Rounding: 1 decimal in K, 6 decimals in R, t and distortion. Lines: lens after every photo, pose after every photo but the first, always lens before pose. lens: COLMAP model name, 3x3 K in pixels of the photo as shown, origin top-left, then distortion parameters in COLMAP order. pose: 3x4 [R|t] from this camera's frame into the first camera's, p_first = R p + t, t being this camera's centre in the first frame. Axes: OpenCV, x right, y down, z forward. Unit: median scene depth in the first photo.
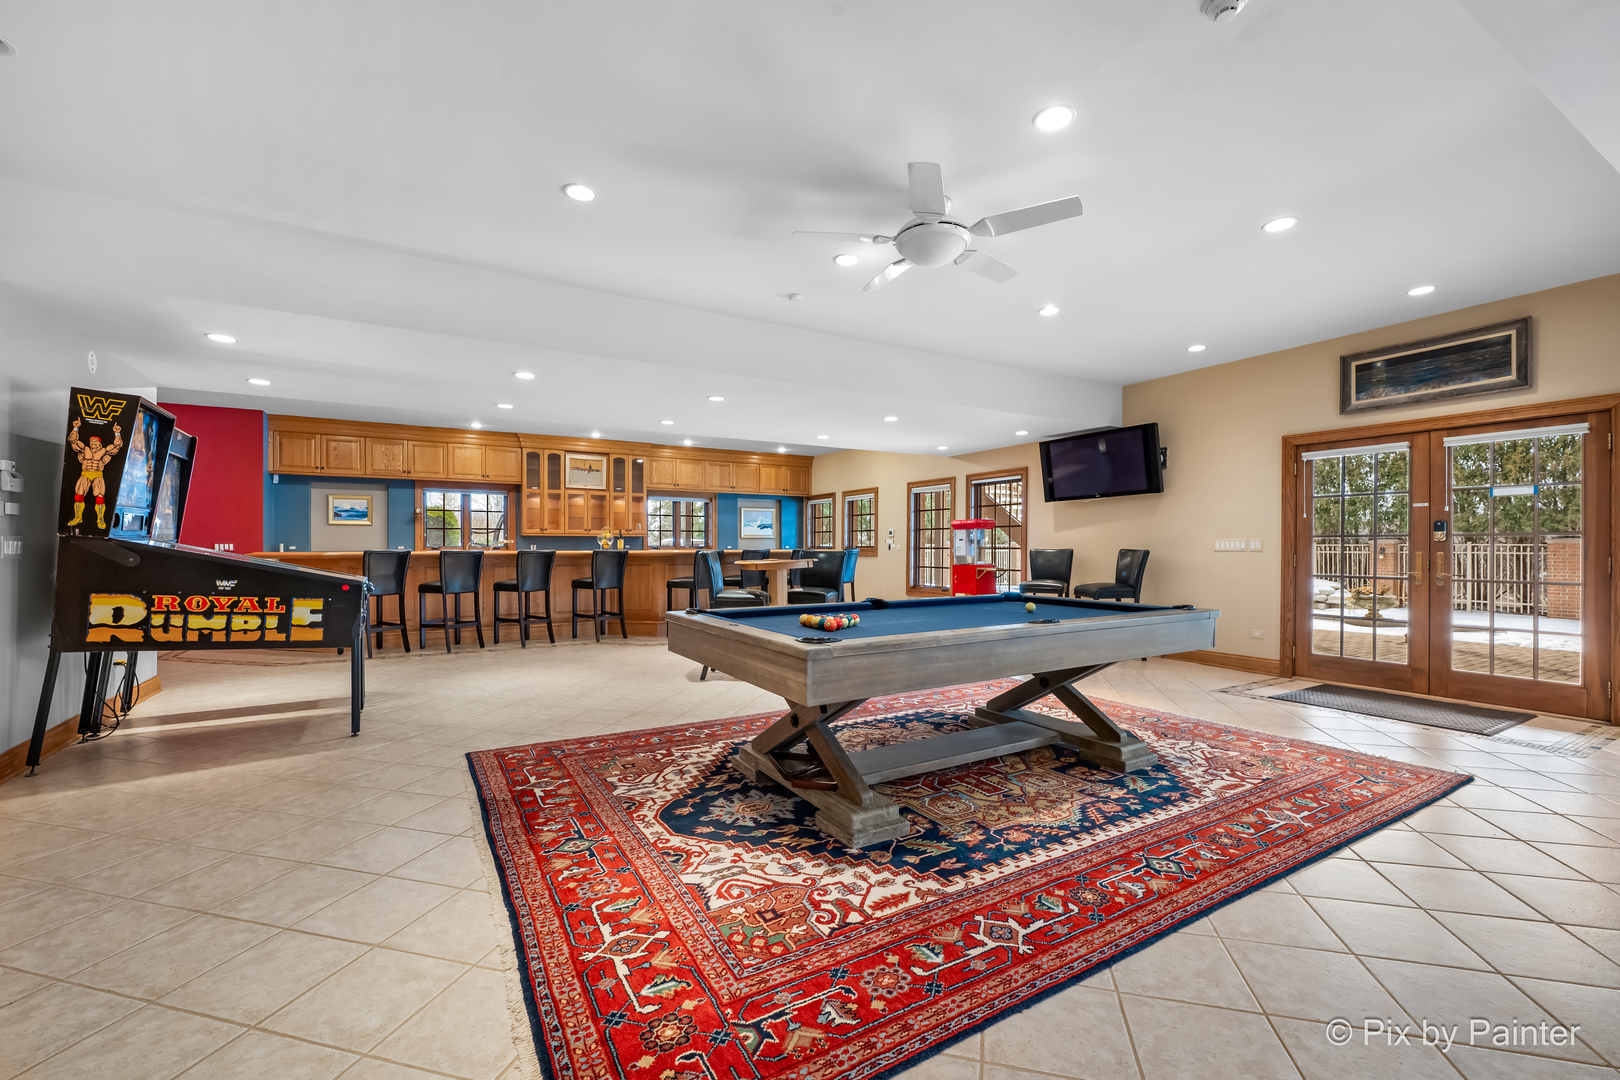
lens RADIAL K [[660.3, 0, 804.6], [0, 660.3, 538.6], [0, 0, 1]] dist [0.000326, -0.000546]
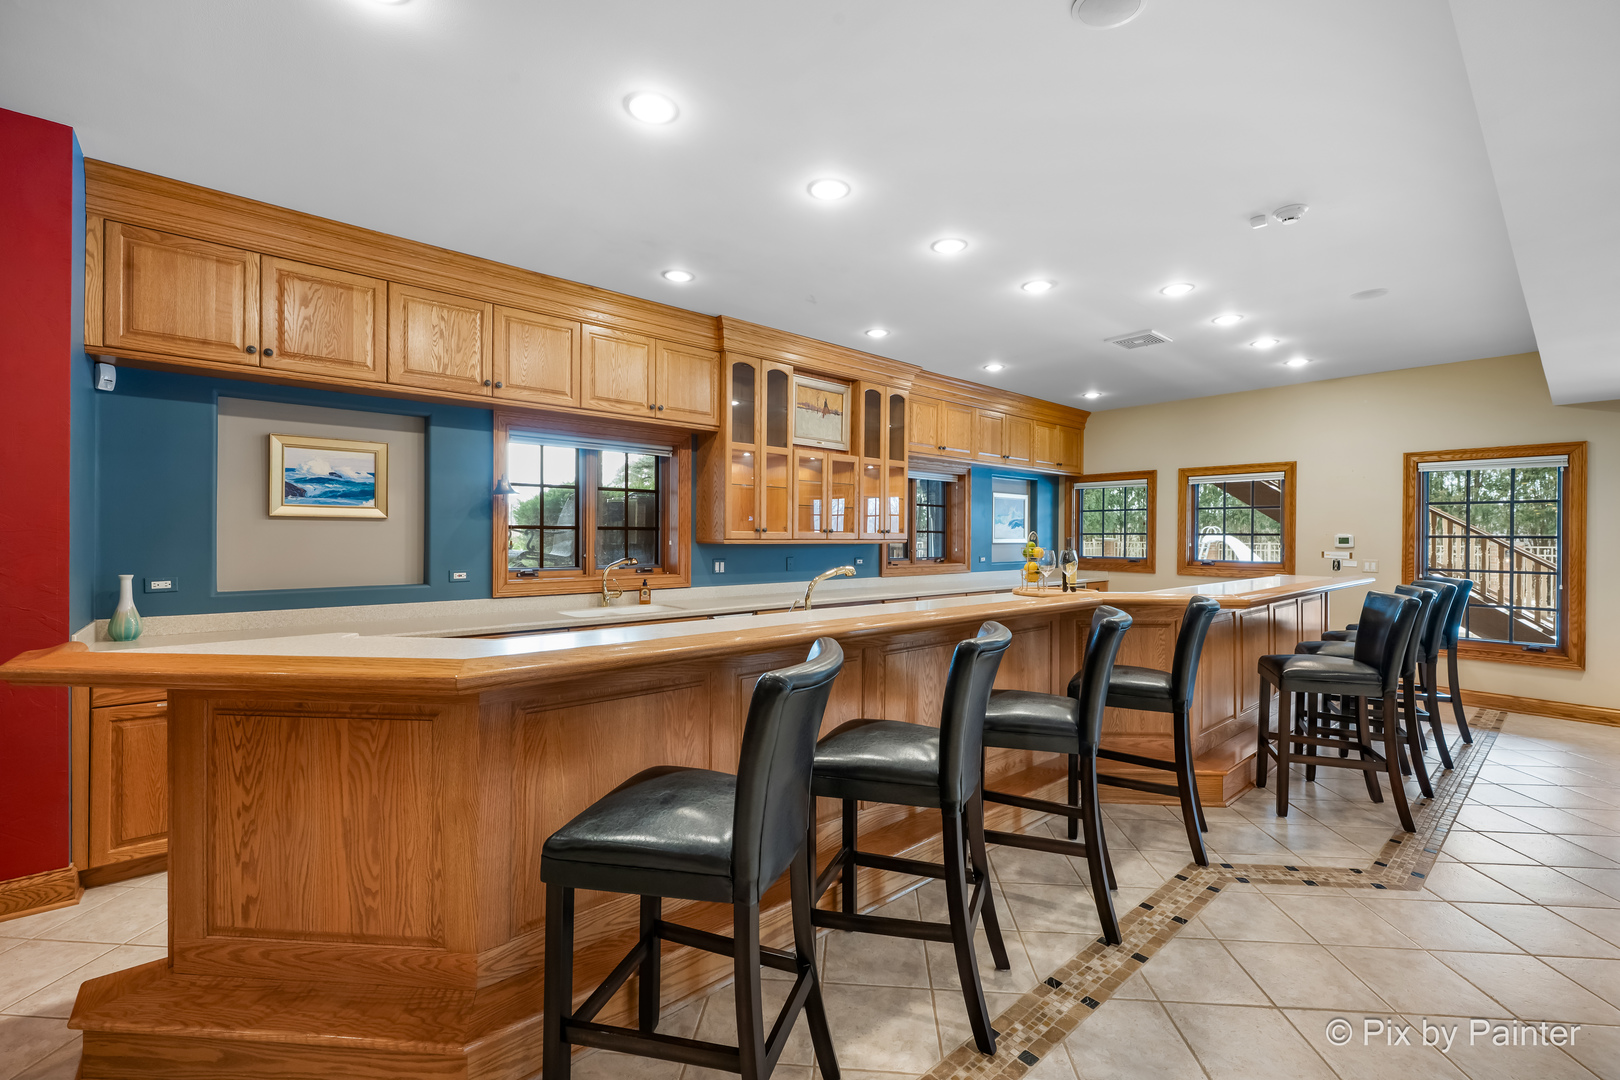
lens RADIAL K [[660.3, 0, 808.2], [0, 660.3, 526.6], [0, 0, 1]] dist [0.000326, -0.000546]
pose [[0.986686, 0.011952, 0.162199, -0.471580], [-0.012464, 0.999920, 0.002141, -0.019339], [-0.162161, -0.004134, 0.986756, 0.573109]]
